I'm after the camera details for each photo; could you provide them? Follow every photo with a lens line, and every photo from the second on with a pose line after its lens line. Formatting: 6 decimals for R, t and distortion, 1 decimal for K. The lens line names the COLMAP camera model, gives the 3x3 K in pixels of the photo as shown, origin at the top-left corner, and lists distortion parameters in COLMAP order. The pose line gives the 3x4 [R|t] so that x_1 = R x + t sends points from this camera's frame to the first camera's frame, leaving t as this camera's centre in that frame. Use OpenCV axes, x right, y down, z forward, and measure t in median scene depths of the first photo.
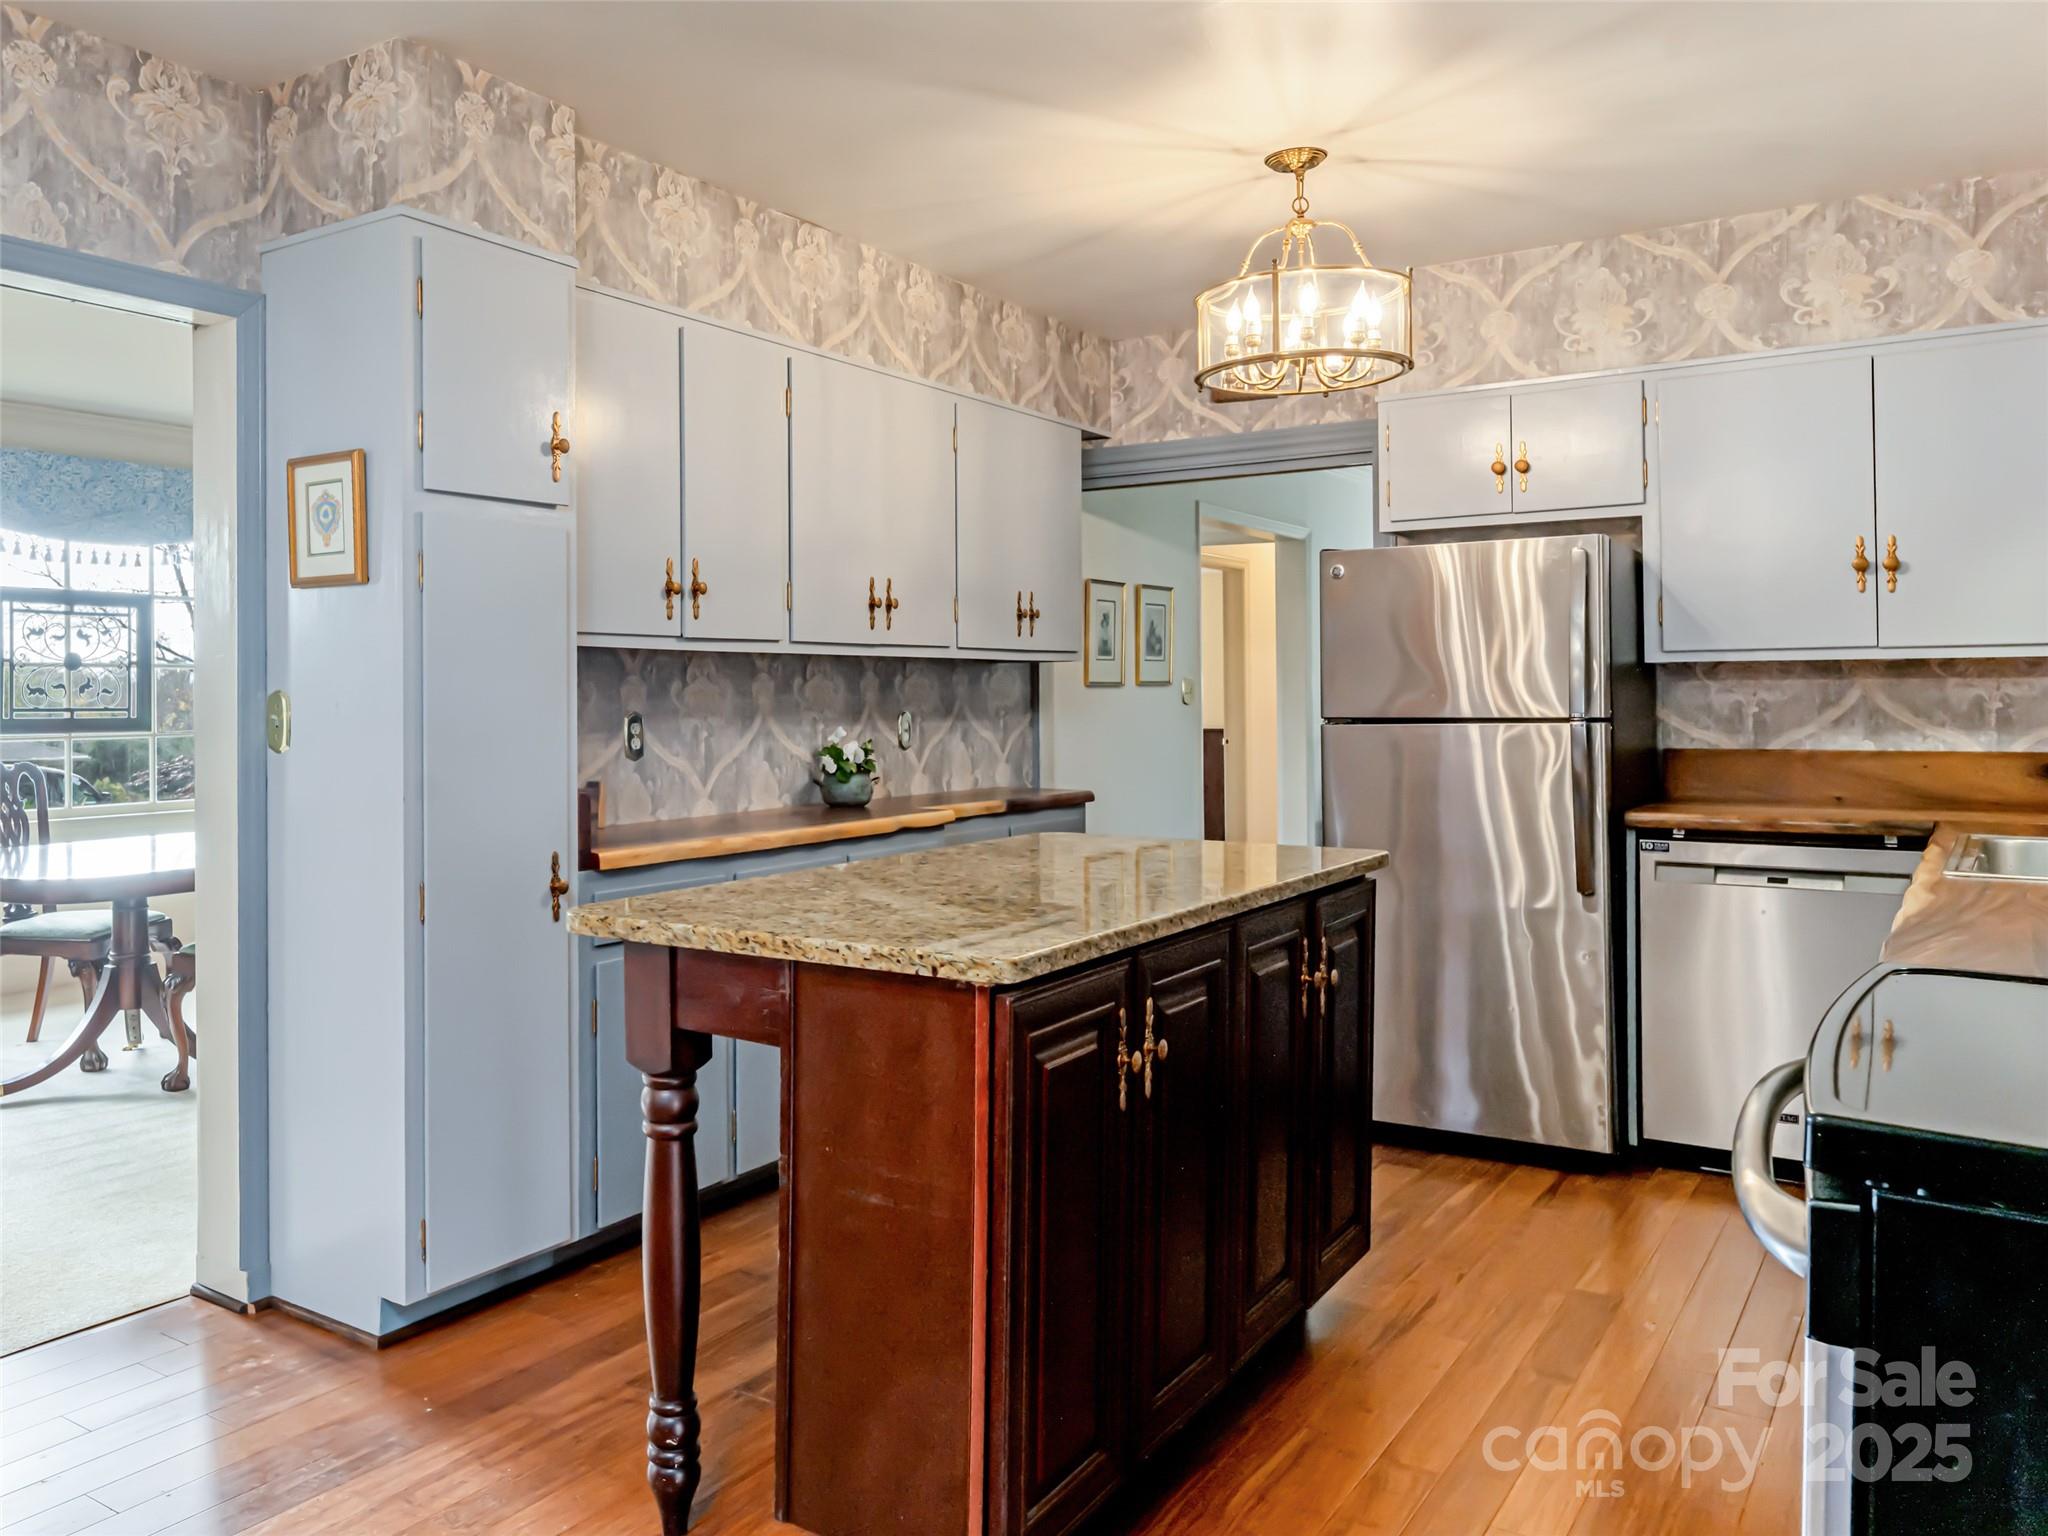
lens RADIAL K [[1605.9, 0, 1020.4], [0, 1605.9, 671.3], [0, 0, 1]] dist [-0.001368, -0.000557]
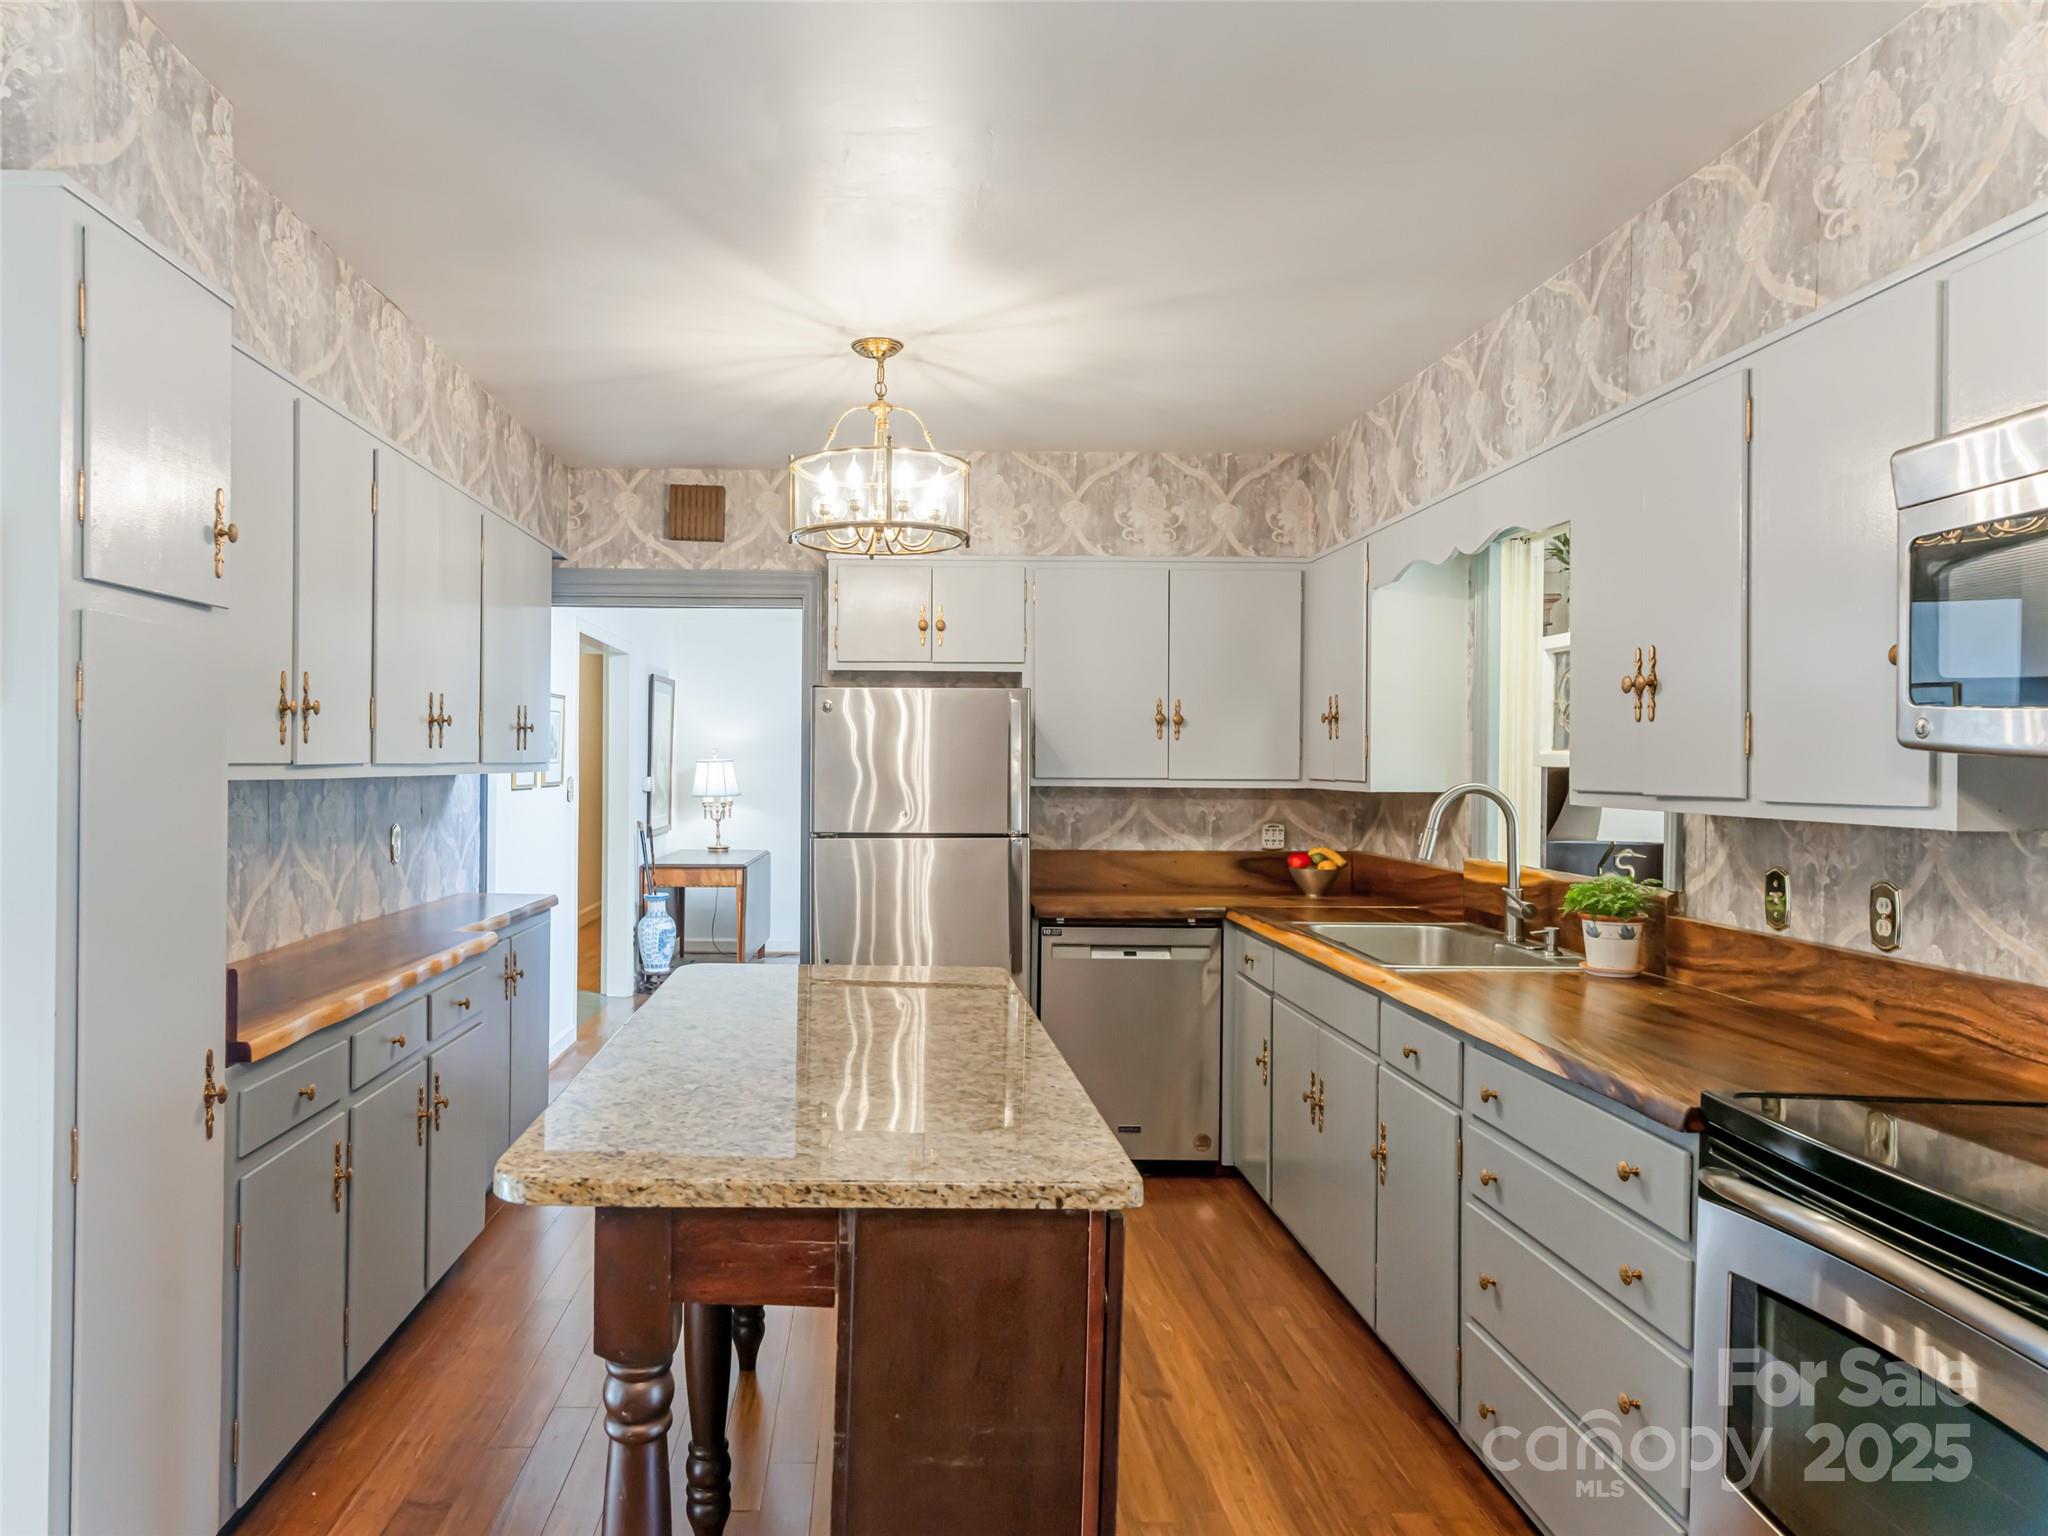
lens RADIAL K [[1254.6, 0, 946.9], [0, 1254.6, 758.6], [0, 0, 1]] dist [0.008326, -0.000172]
pose [[0.829997, 0.025765, 0.557172, -0.234147], [-0.033769, 0.999421, 0.004089, -0.030944], [-0.556744, -0.022209, 0.830387, 0.203078]]
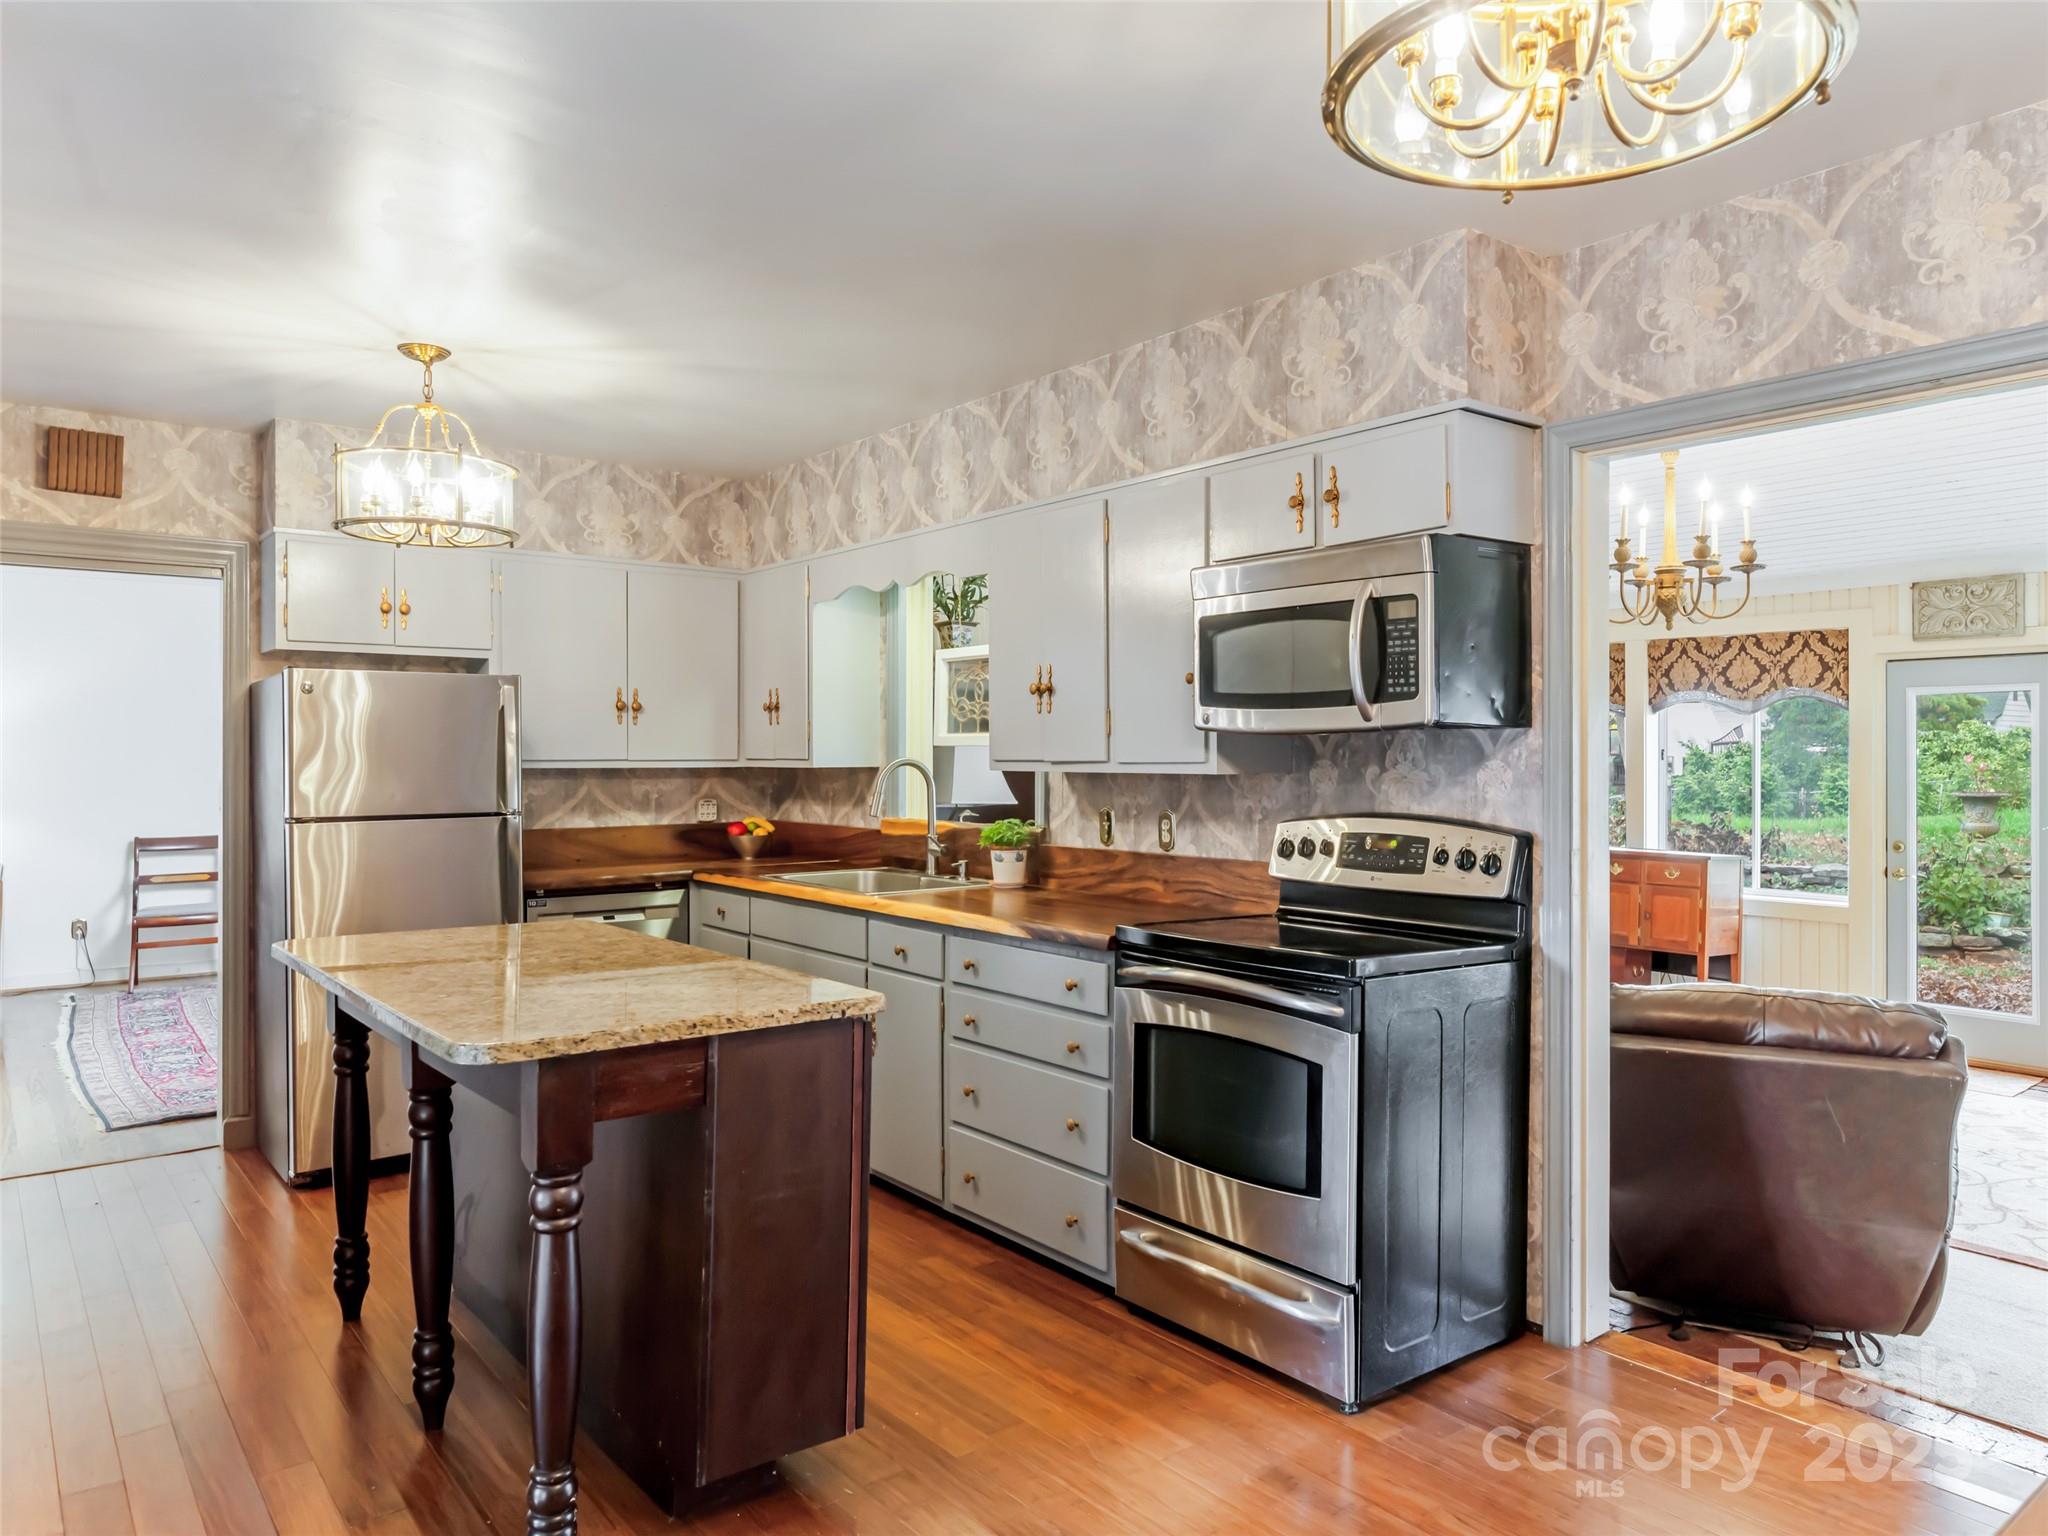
lens RADIAL K [[1247.8, 0, 1156.7], [0, 1247.8, 728.9], [0, 0, 1]] dist [0.000049, -0.000128]
pose [[0.260503, 0.035829, 0.964808, -0.492596], [-0.022116, 0.999270, -0.031137, -0.019064], [-0.965220, -0.013226, 0.261105, 0.197960]]
